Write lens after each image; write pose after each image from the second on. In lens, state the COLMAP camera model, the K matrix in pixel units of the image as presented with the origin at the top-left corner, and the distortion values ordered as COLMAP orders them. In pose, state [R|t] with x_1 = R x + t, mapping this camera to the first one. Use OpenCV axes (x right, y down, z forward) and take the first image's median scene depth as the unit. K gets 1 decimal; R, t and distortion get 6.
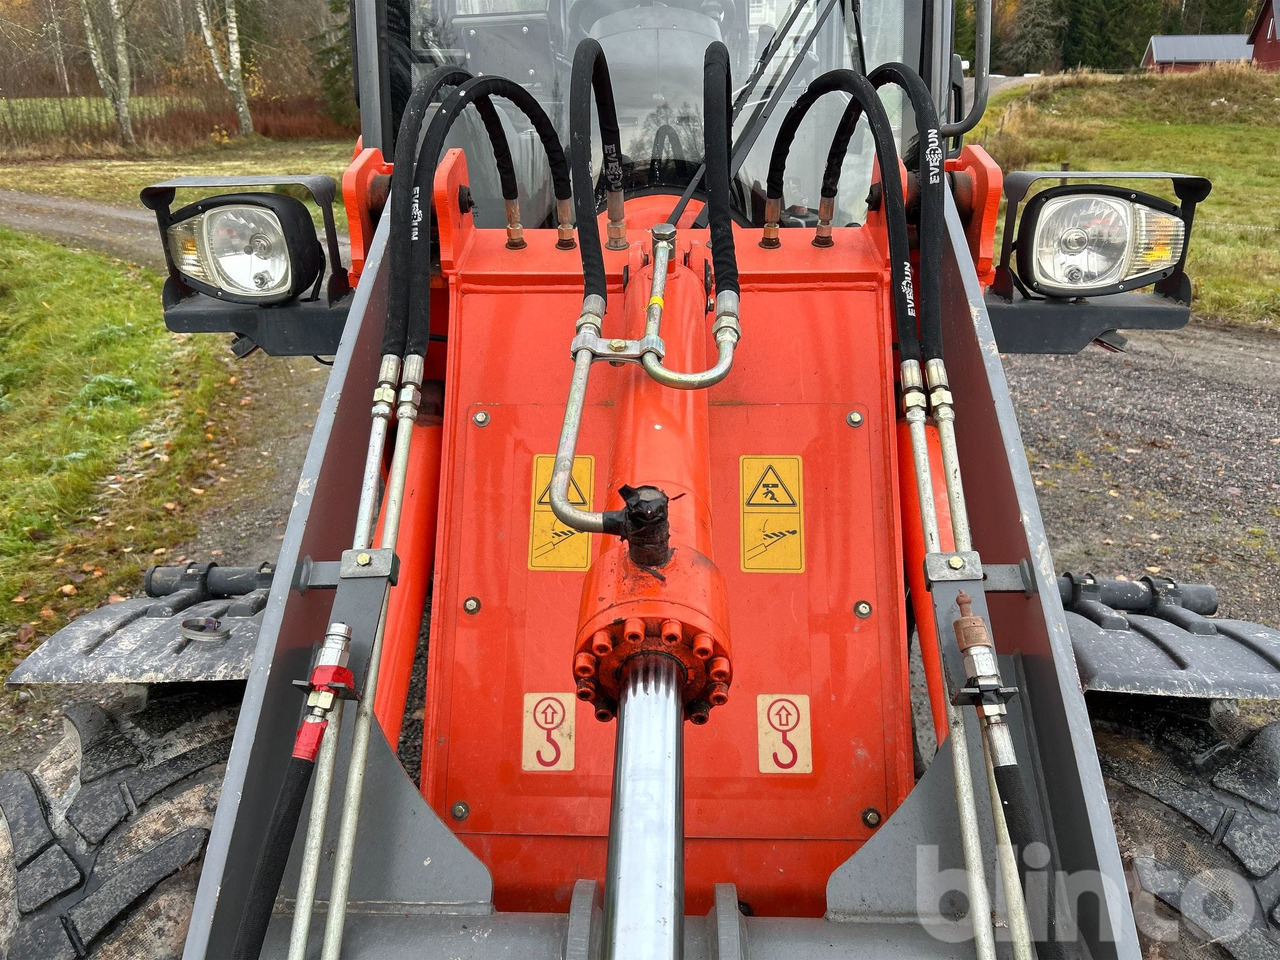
lens RADIAL K [[977.5, 0, 638.7], [0, 977.5, 470.4], [0, 0, 1]] dist [0.081264, -0.094535]
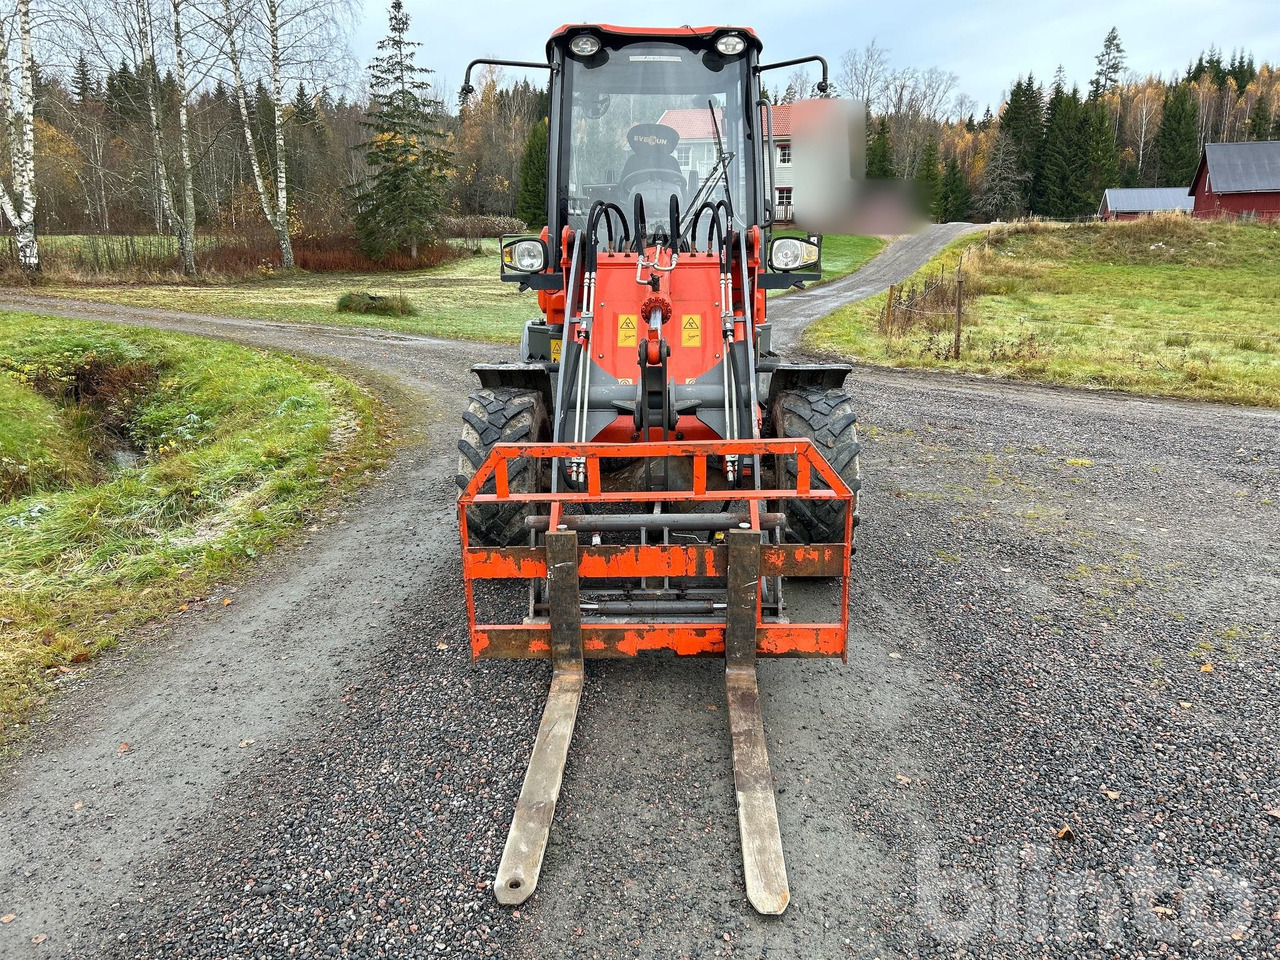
lens RADIAL K [[951.9, 0, 645.2], [0, 951.9, 453.6], [0, 0, 1]] dist [0.034042, -0.014060]
pose [[0.999934, 0.004321, 0.010691, -0.001107], [-0.002788, 0.990224, -0.139456, 0.019102], [-0.011189, 0.139417, 0.990170, -0.044853]]
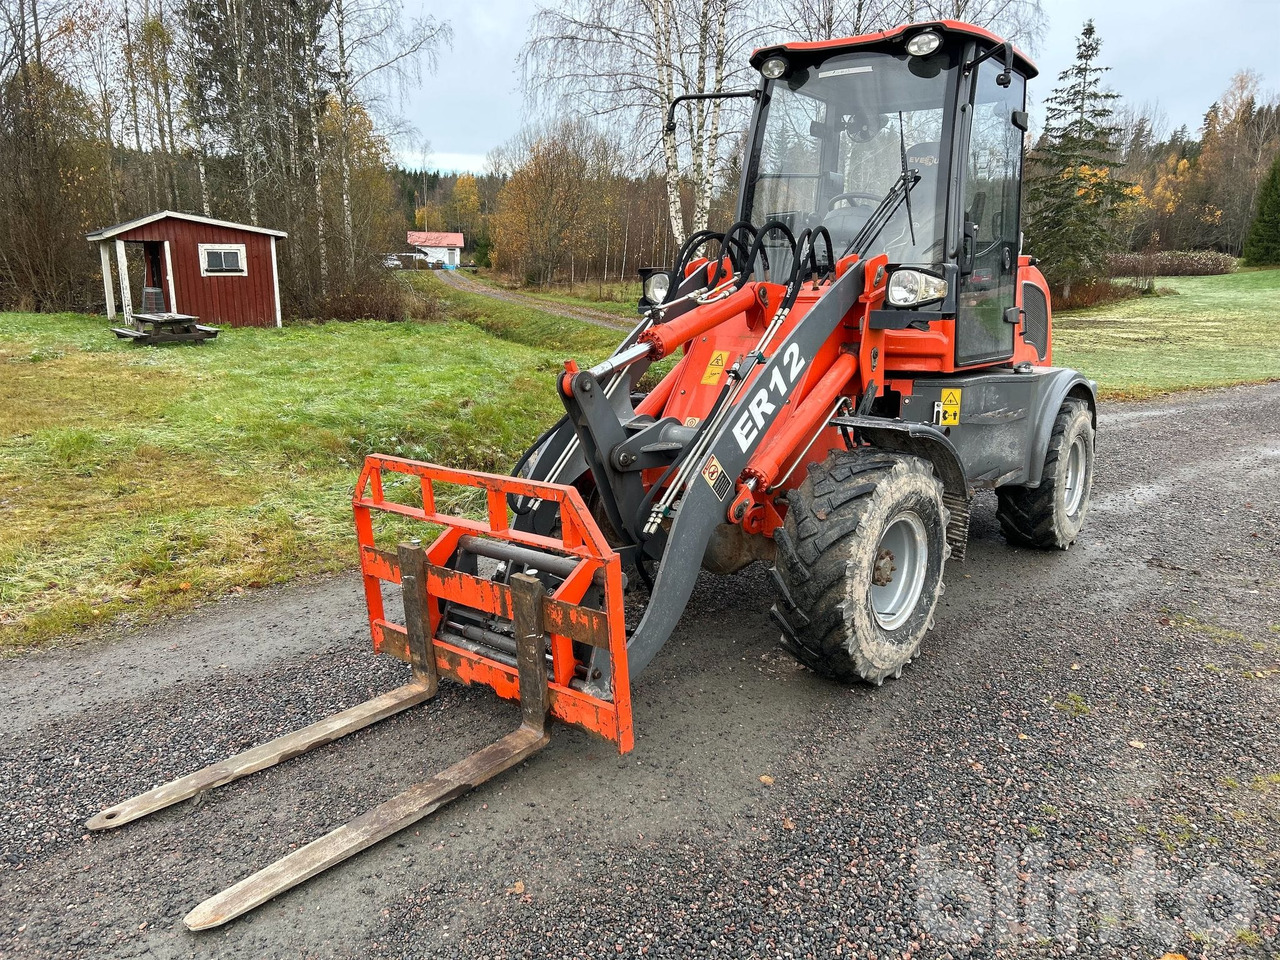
lens RADIAL K [[951.5, 0, 634.9], [0, 951.5, 470.8], [0, 0, 1]] dist [0.040126, -0.030514]
pose [[0.783959, 0.131367, -0.606755, 0.032841], [-0.226385, 0.970549, -0.082370, 0.014184], [0.578064, 0.201935, 0.790610, -0.031275]]
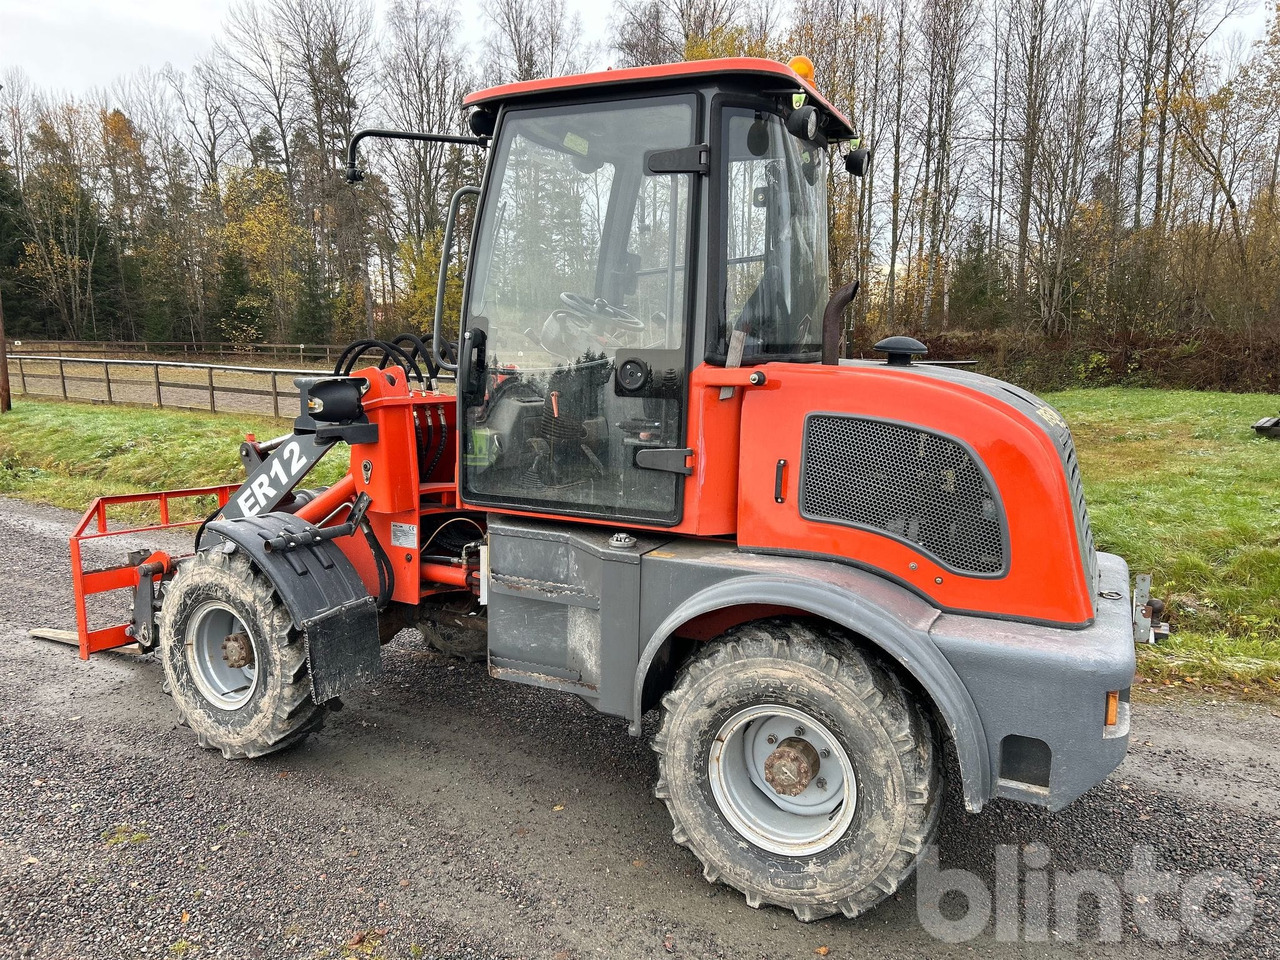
lens RADIAL K [[949.1, 0, 635.5], [0, 949.1, 479.1], [0, 0, 1]] dist [0.053612, -0.052125]
pose [[-0.443171, 0.127126, -0.887377, 0.051215], [-0.322777, 0.900869, 0.290259, -0.021729], [0.836310, 0.415059, -0.358206, 0.055656]]
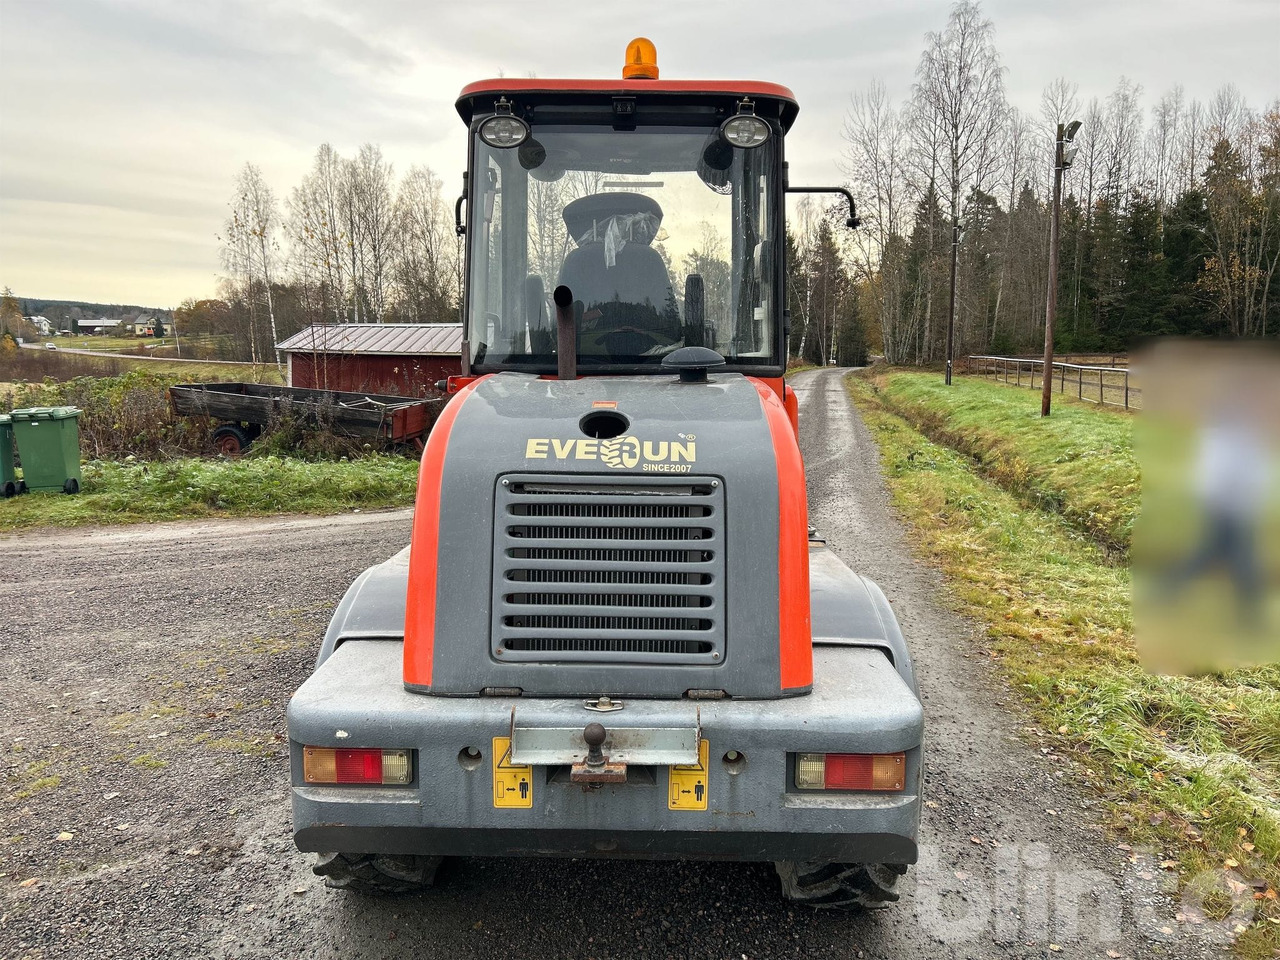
lens RADIAL K [[951.5, 0, 634.9], [0, 951.5, 470.8], [0, 0, 1]] dist [0.040126, -0.030514]
pose [[-0.999862, -0.004673, 0.015929, -0.000180], [0.003384, 0.882037, 0.471168, -0.033162], [-0.016252, 0.471157, -0.881900, 0.085398]]
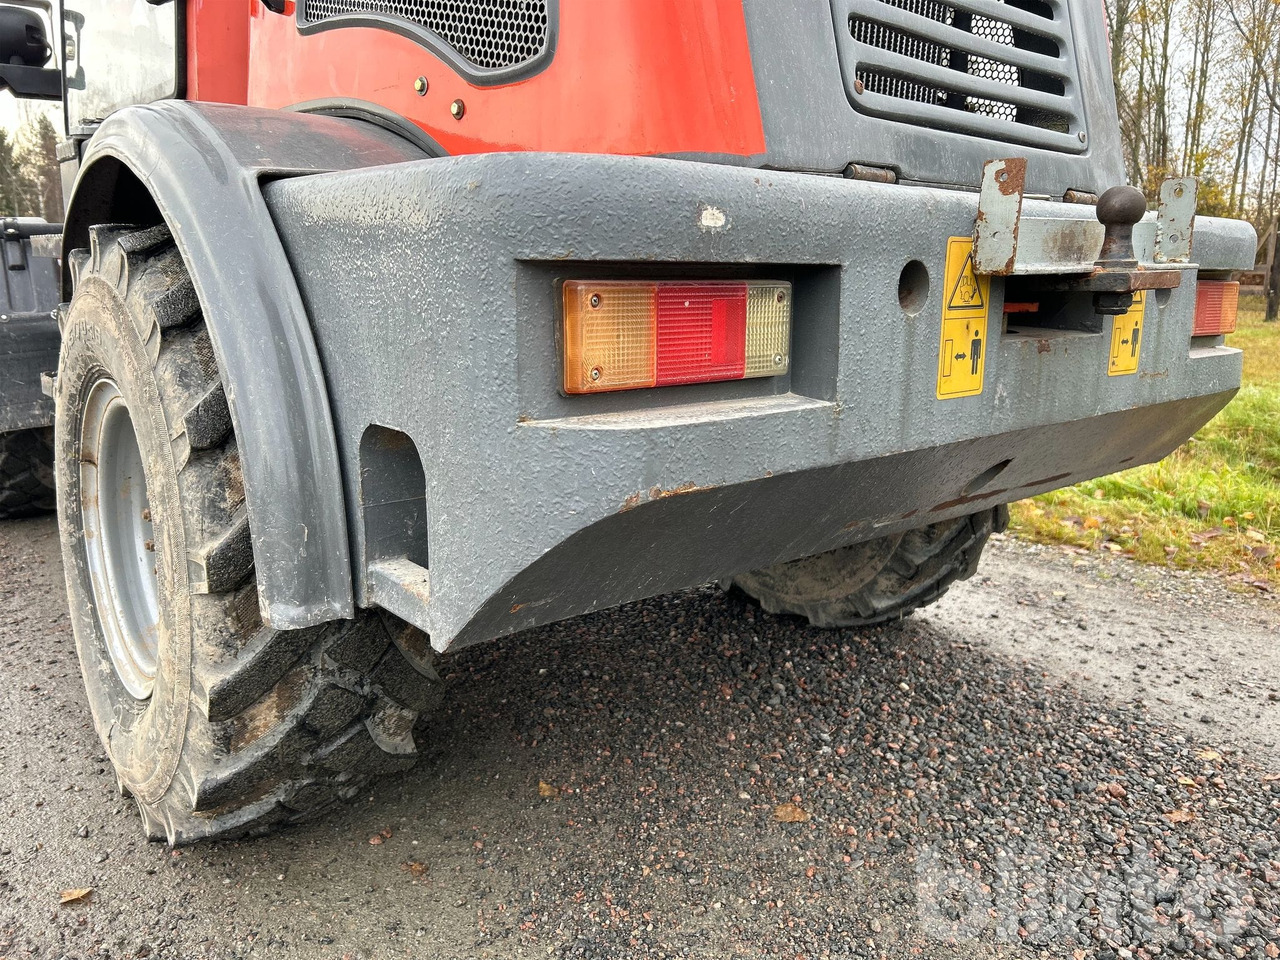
lens RADIAL K [[966.6, 0, 623.3], [0, 966.6, 462.1], [0, 0, 1]] dist [0.027243, -0.025180]
pose [[-0.766628, 0.121319, -0.630526, 0.018326], [-0.228376, 0.866256, 0.444348, -0.012826], [0.600105, 0.484647, -0.636390, 0.069610]]
